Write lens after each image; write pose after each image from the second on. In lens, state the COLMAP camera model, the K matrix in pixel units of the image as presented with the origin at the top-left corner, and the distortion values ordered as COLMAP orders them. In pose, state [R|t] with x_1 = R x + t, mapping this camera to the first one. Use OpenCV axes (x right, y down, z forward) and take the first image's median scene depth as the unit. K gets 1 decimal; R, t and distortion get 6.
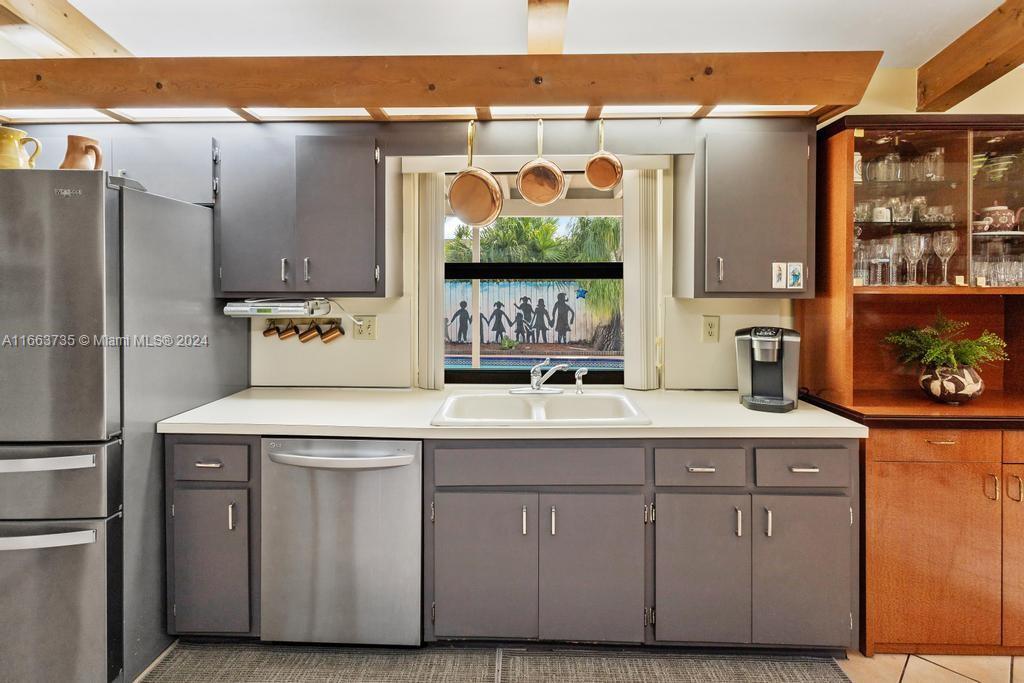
lens RADIAL K [[499.7, 0, 530.9], [0, 499.7, 291.2], [0, 0, 1]] dist [0.006544, 0.000349]
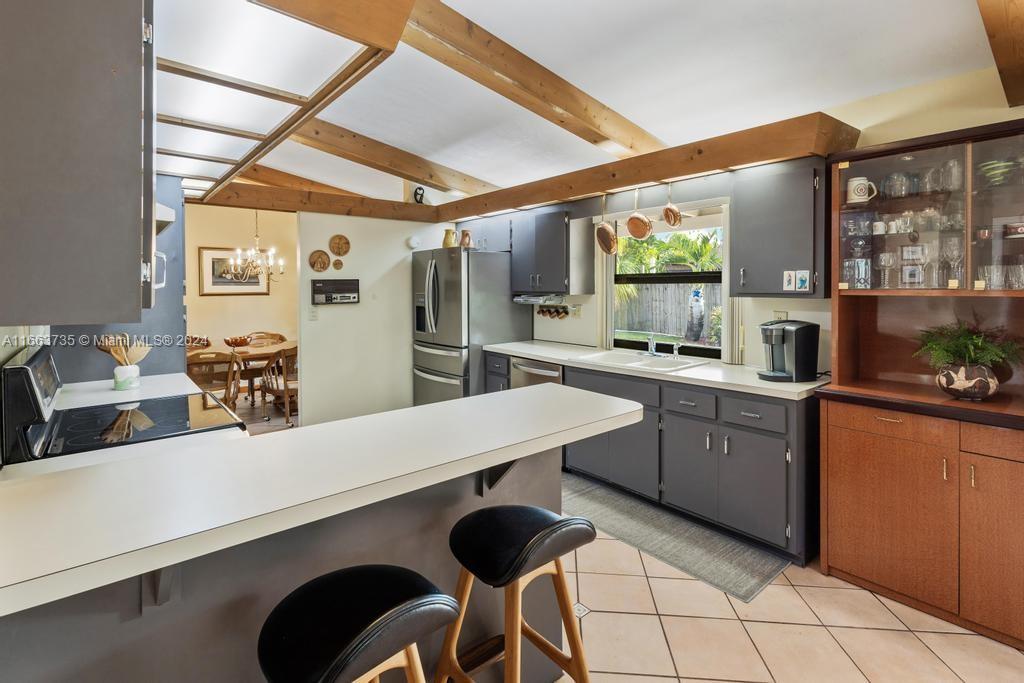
lens RADIAL K [[488.2, 0, 509.0], [0, 488.2, 295.3], [0, 0, 1]] dist [0.002045, 0.000028]
pose [[0.657582, 0.010202, -0.753314, 0.969499], [-0.006162, 0.999948, 0.008164, 0.000888], [0.753358, -0.000727, 0.657611, -0.394768]]
